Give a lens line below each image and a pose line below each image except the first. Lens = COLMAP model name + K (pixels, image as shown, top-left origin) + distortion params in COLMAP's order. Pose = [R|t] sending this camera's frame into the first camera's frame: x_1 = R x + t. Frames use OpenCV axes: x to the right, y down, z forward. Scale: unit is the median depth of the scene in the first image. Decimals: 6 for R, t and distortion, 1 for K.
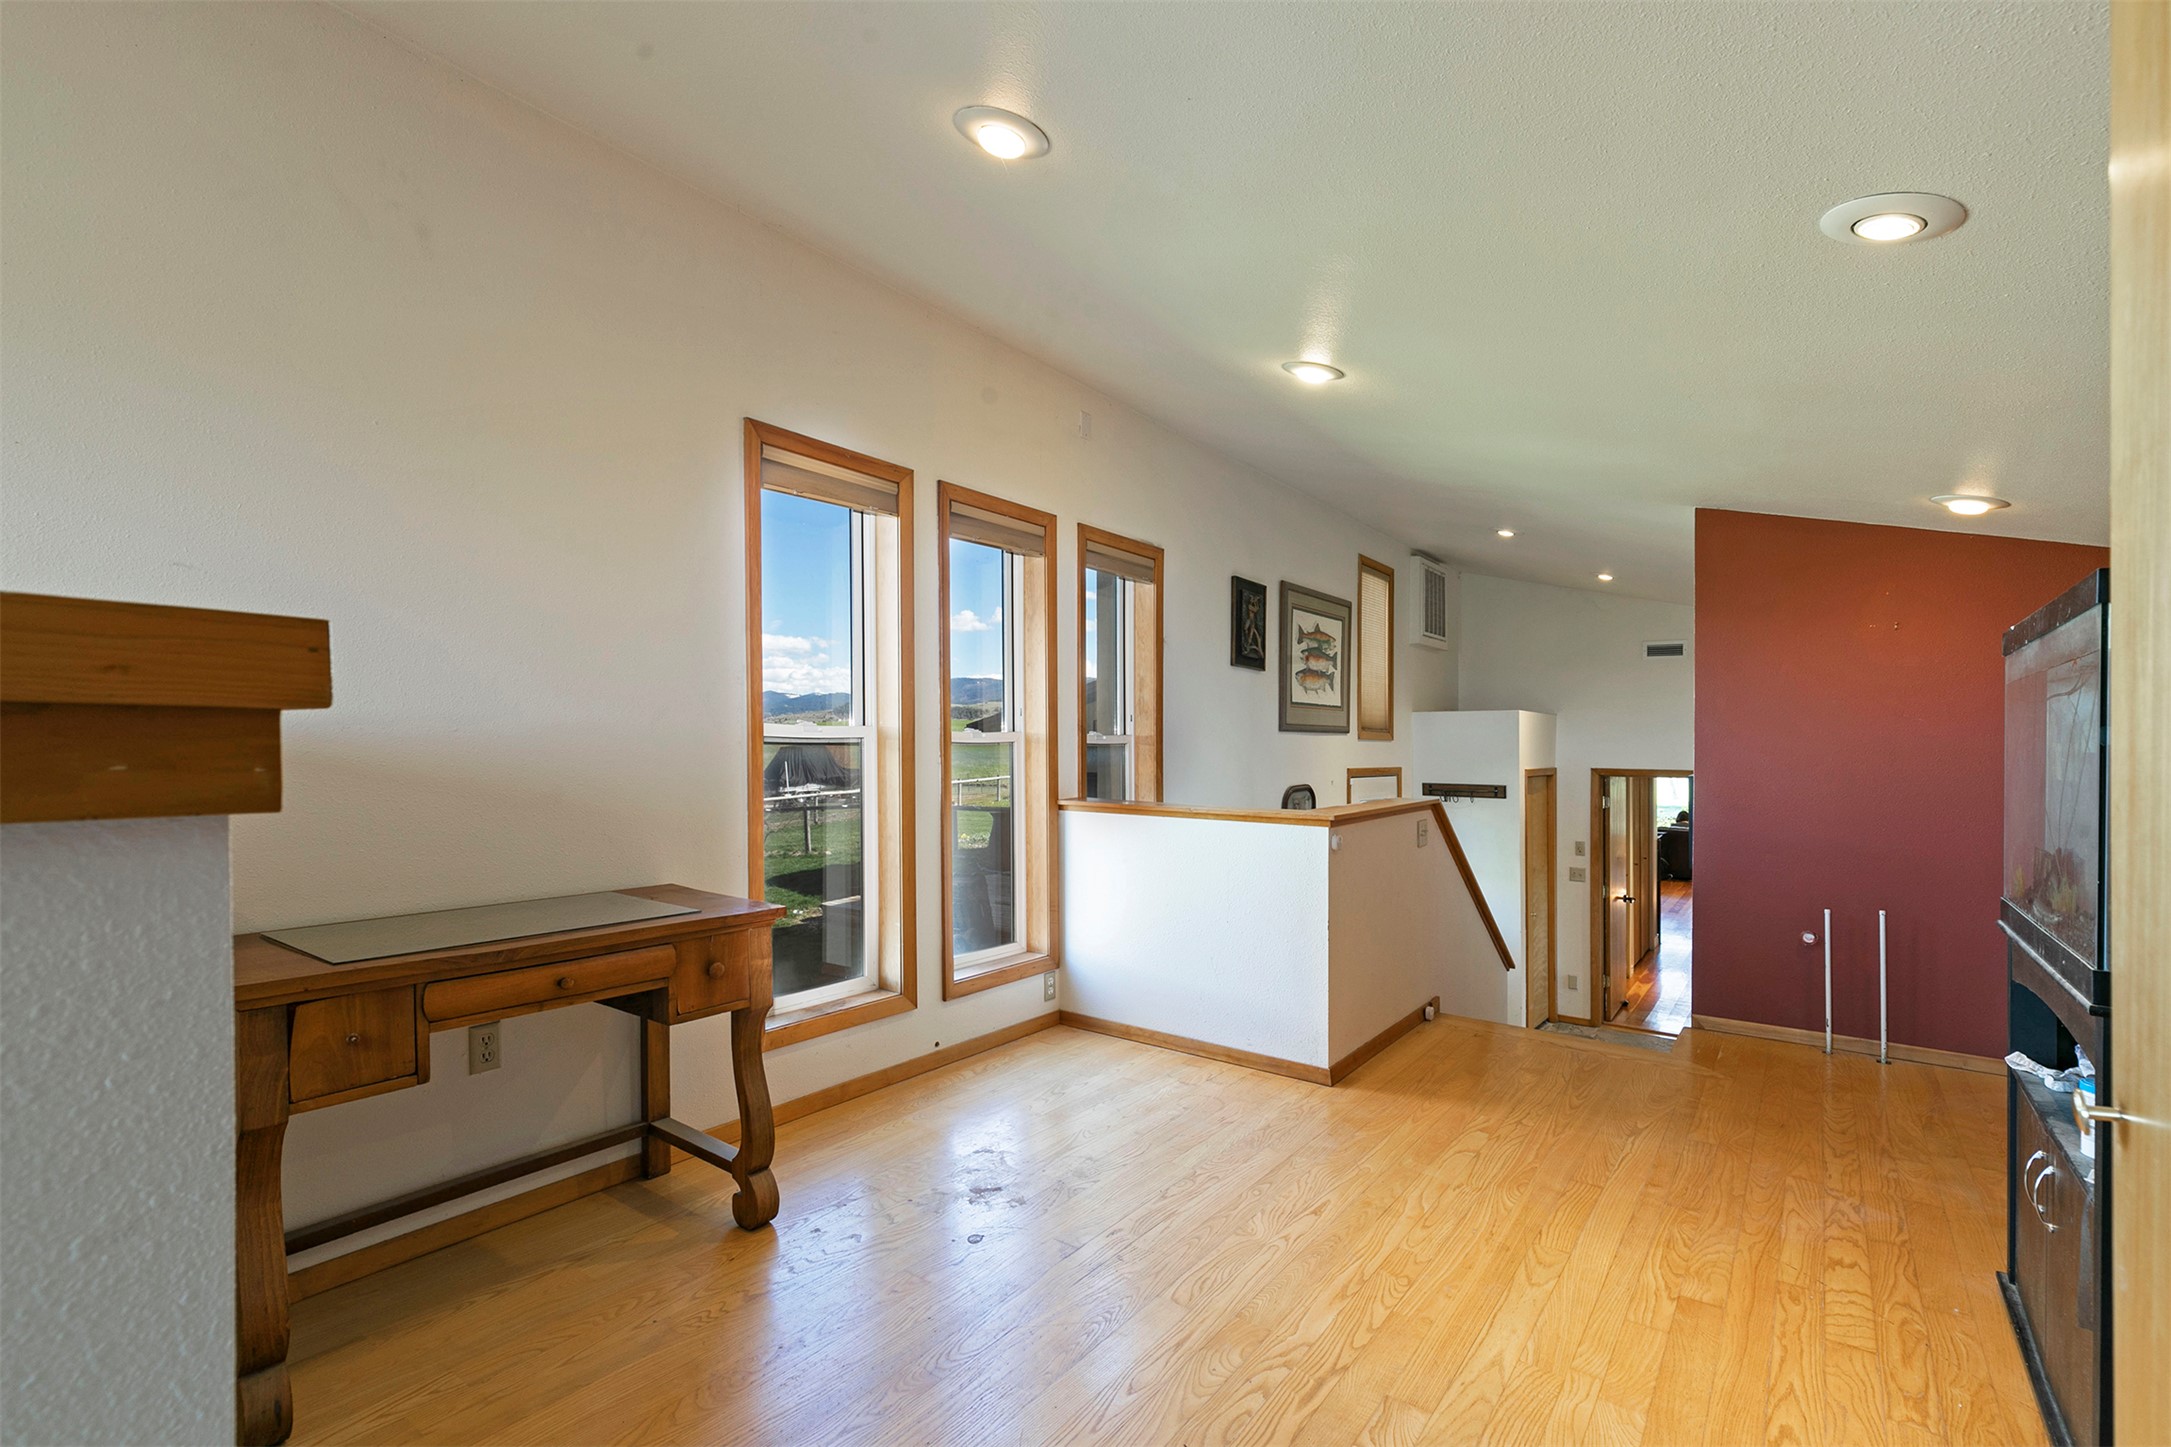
lens RADIAL K [[989.7, 0, 1081.6], [0, 989.7, 735.7], [0, 0, 1]] dist [0.002778, -0.000315]
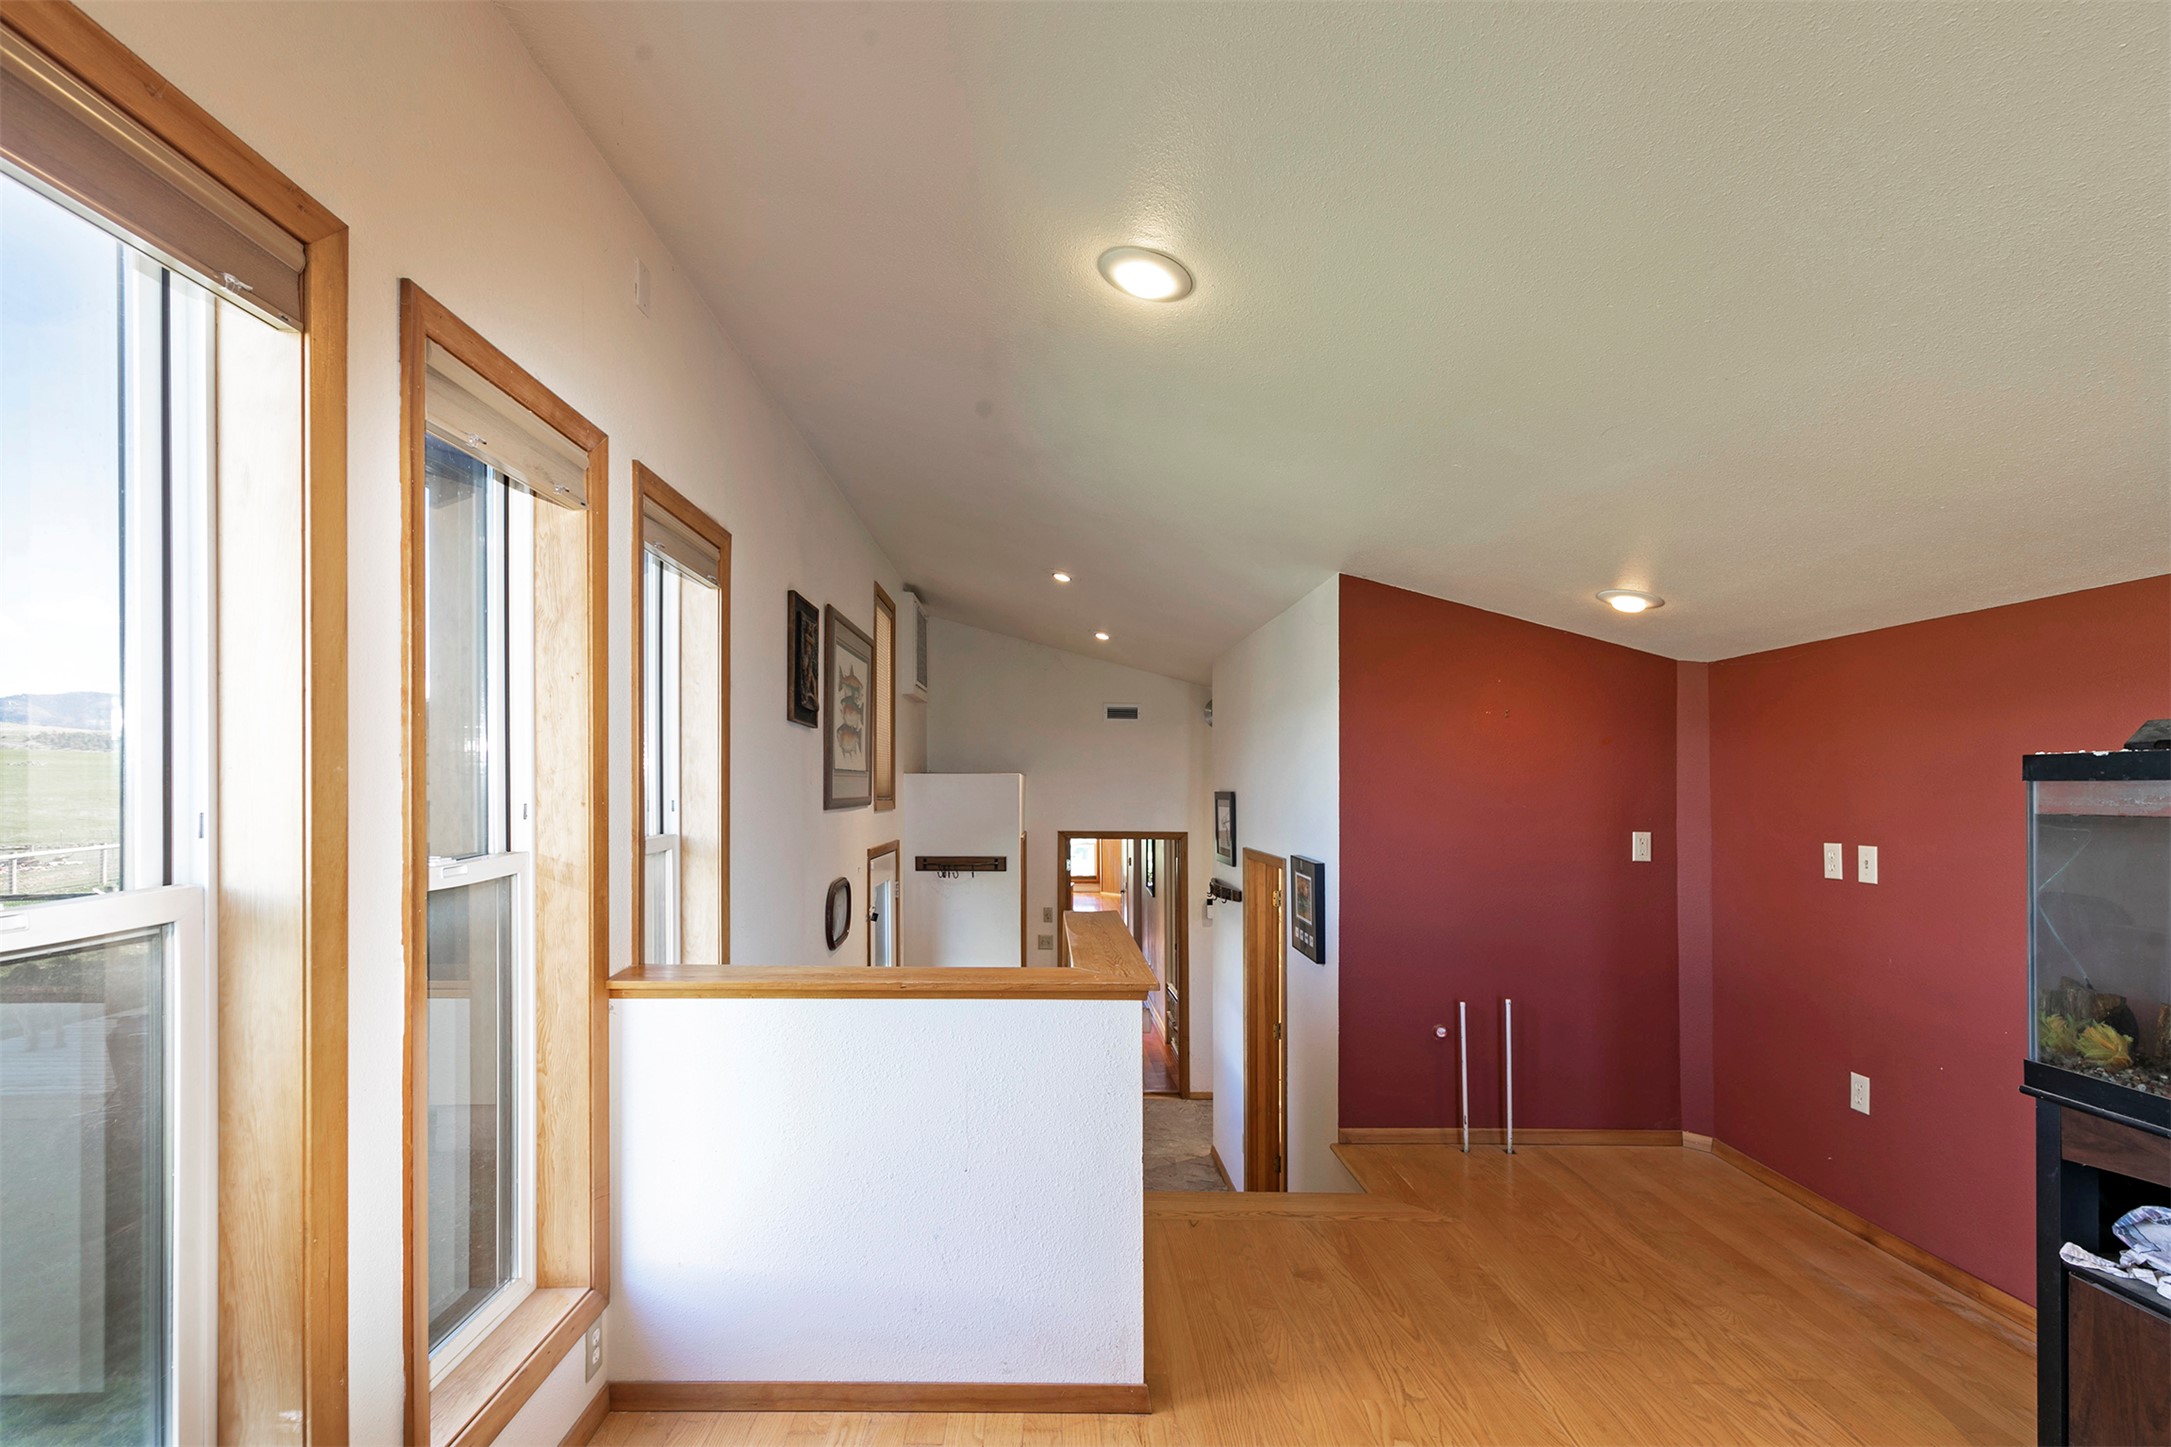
lens RADIAL K [[989.7, 0, 1031.9], [0, 989.7, 765.9], [0, 0, 1]] dist [0.002778, -0.000315]
pose [[0.804287, 0.005810, 0.594212, -0.154643], [-0.002224, 0.999975, -0.006766, -0.045056], [-0.594237, 0.004121, 0.804280, 0.443940]]
